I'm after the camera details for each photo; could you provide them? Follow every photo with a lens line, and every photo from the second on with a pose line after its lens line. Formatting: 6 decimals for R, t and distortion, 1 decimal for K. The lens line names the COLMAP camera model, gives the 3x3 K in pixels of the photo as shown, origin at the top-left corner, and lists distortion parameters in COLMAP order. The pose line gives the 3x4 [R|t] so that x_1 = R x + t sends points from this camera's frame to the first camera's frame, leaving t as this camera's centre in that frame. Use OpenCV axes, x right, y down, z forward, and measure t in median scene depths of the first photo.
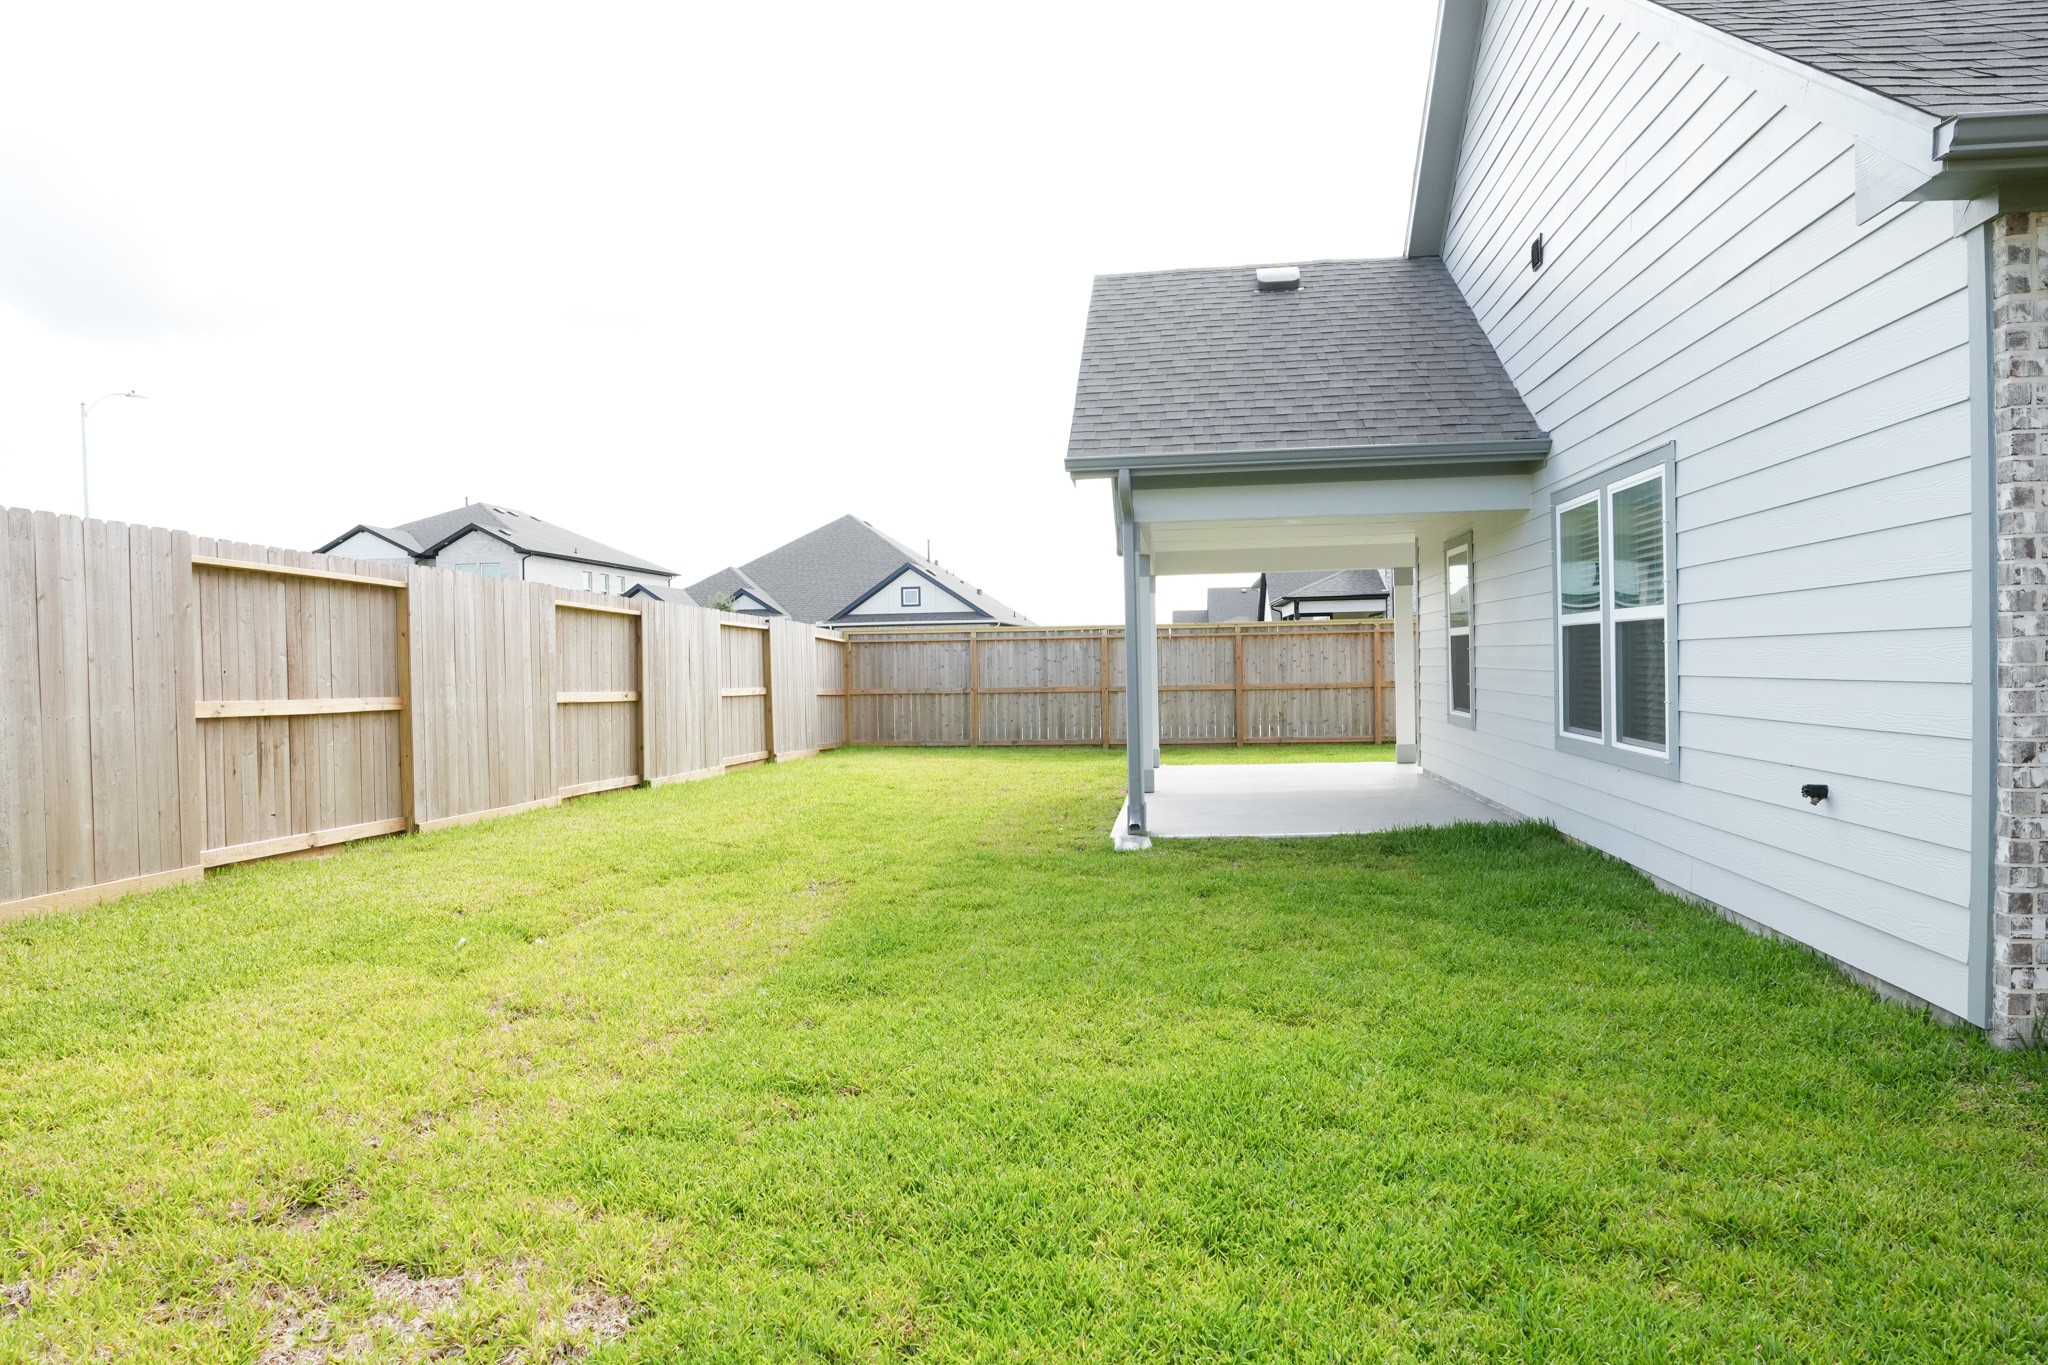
lens RADIAL K [[1286.7, 0, 1016.1], [0, 1286.7, 682.6], [0, 0, 1]] dist [-0.024020, -0.001729]
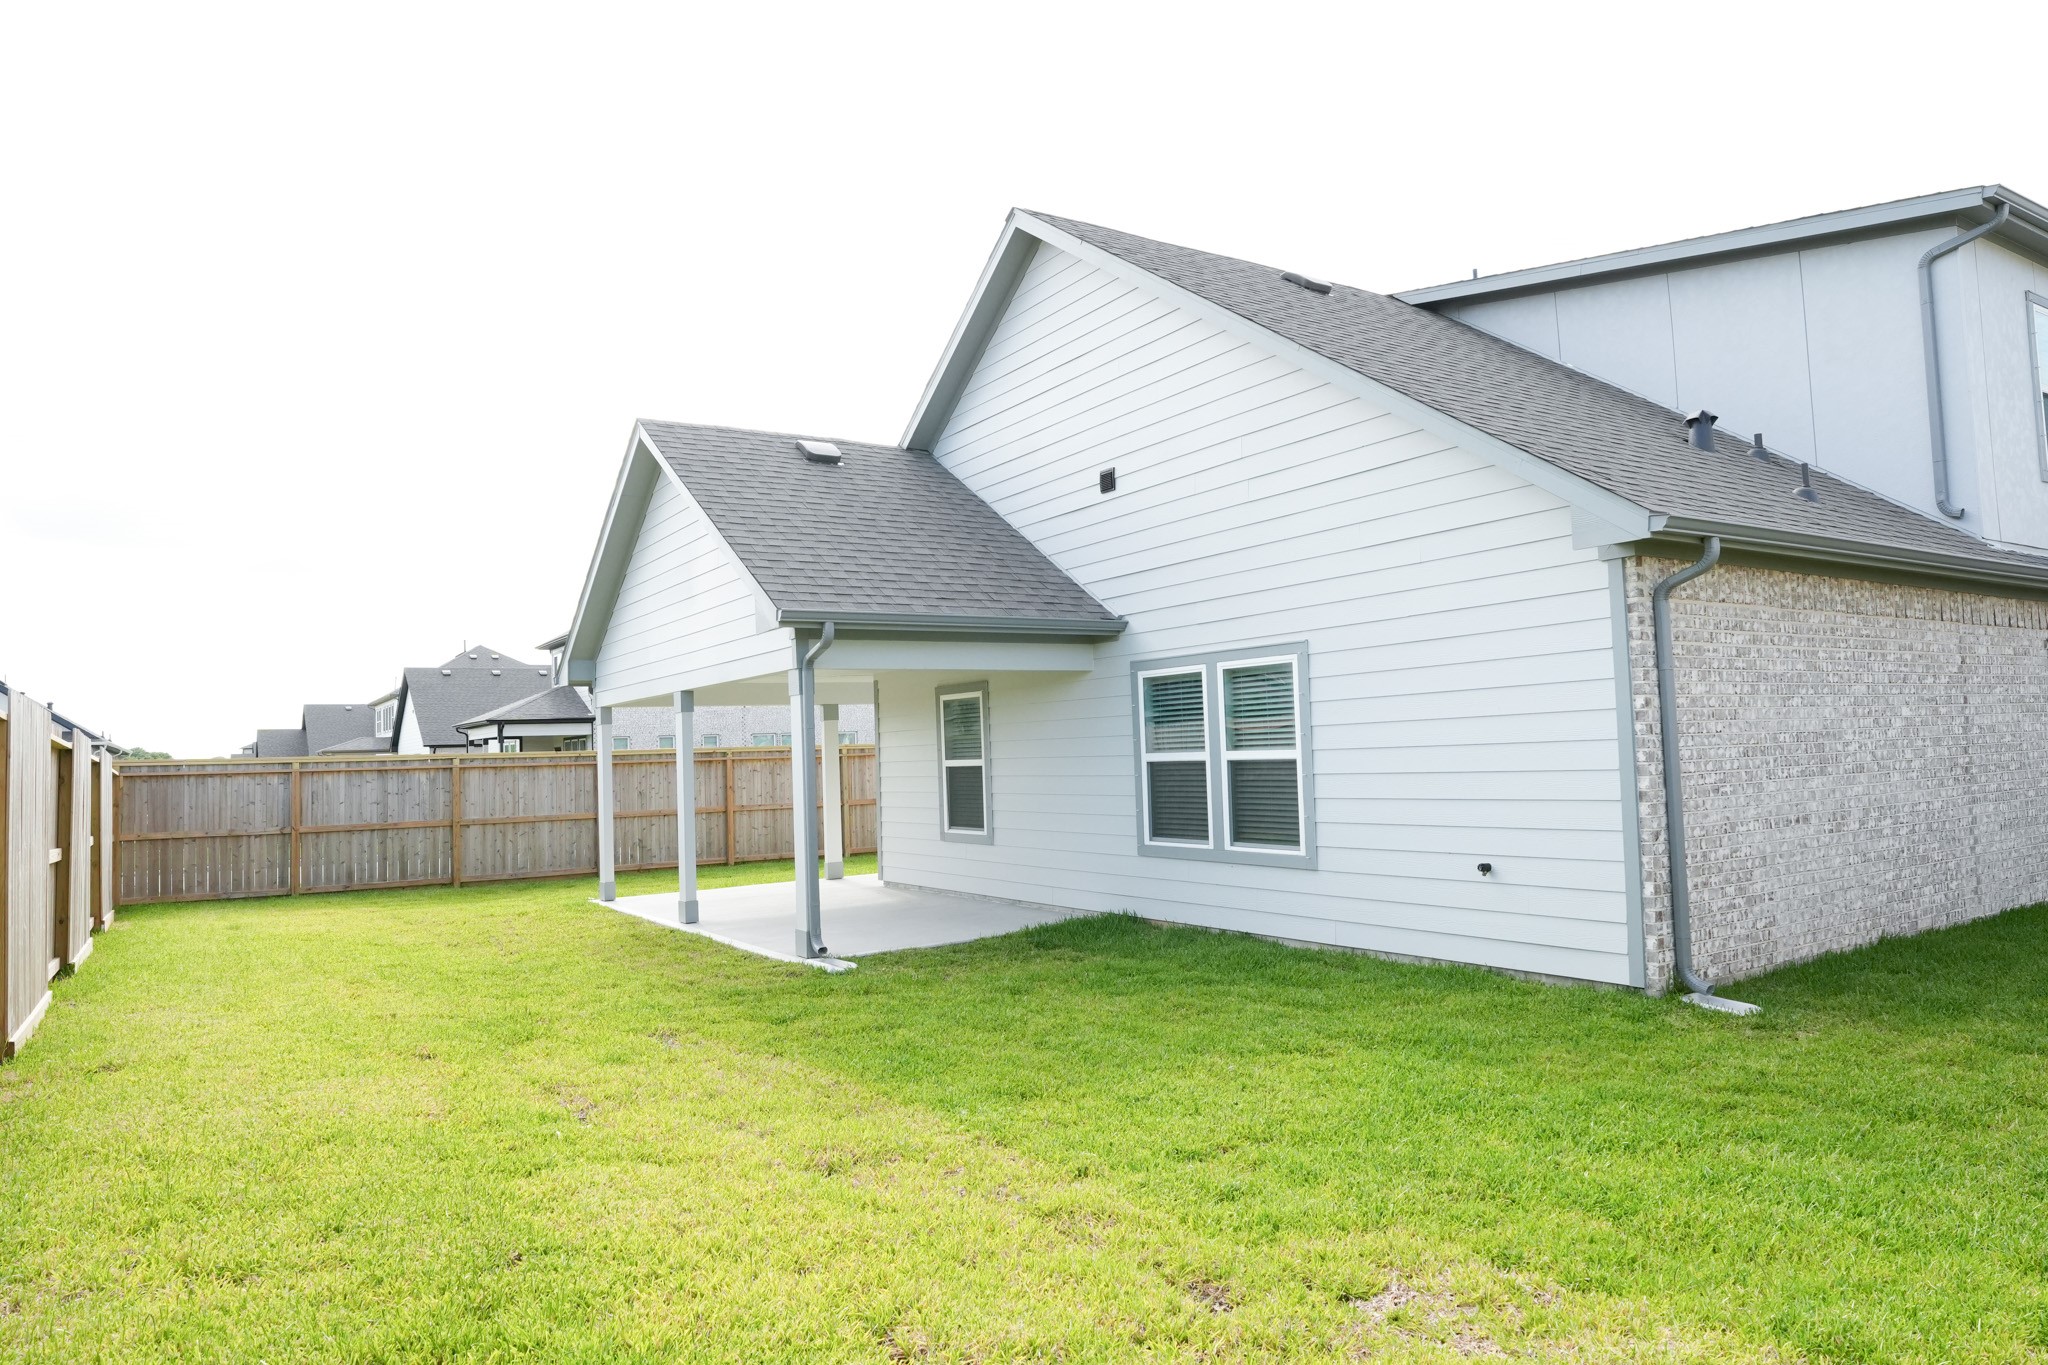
lens RADIAL K [[1283.6, 0, 1017.0], [0, 1283.6, 683.0], [0, 0, 1]] dist [-0.015259, -0.007021]
pose [[0.763785, 0.031303, 0.644711, -0.404805], [0.028404, 0.996226, -0.082020, -0.015087], [-0.644846, 0.080958, 0.760013, 0.048525]]
